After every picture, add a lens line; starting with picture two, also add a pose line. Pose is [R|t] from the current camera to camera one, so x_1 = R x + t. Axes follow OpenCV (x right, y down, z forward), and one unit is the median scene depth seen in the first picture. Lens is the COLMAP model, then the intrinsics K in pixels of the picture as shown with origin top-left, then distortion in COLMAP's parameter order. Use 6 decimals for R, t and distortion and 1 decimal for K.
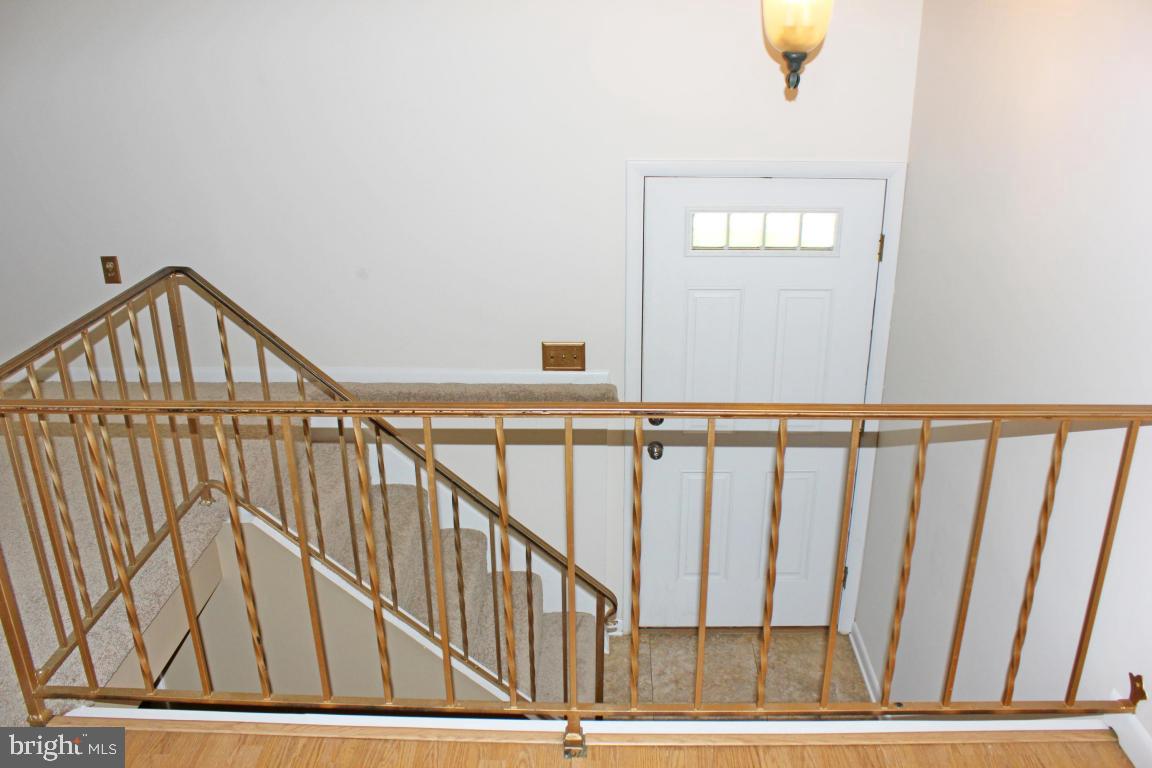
lens RADIAL K [[970.4, 0, 593.2], [0, 970.4, 381.8], [0, 0, 1]] dist [-0.185460, 0.193448]
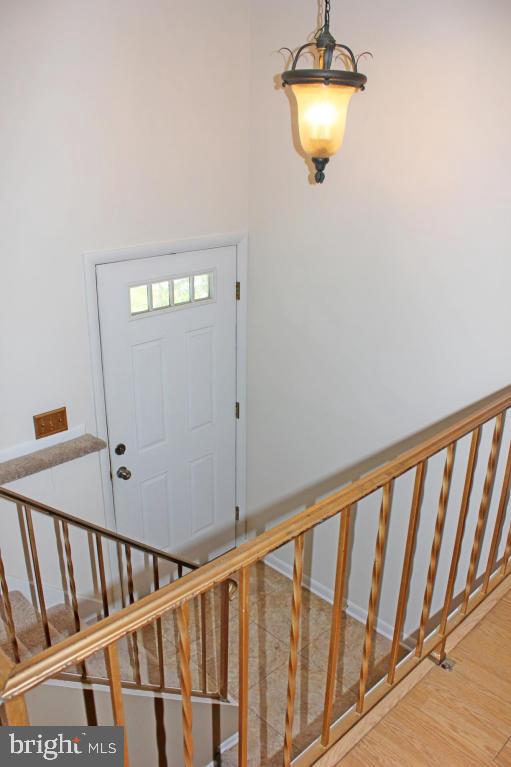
lens RADIAL K [[646.1, 0, 252.9], [0, 646.1, 395.4], [0, 0, 1]] dist [-0.185460, 0.193448]
pose [[0.694375, -0.249699, 0.674903, -0.397956], [0.248786, 0.963336, 0.100449, -0.079809], [-0.675240, 0.098157, 0.731038, 0.266172]]
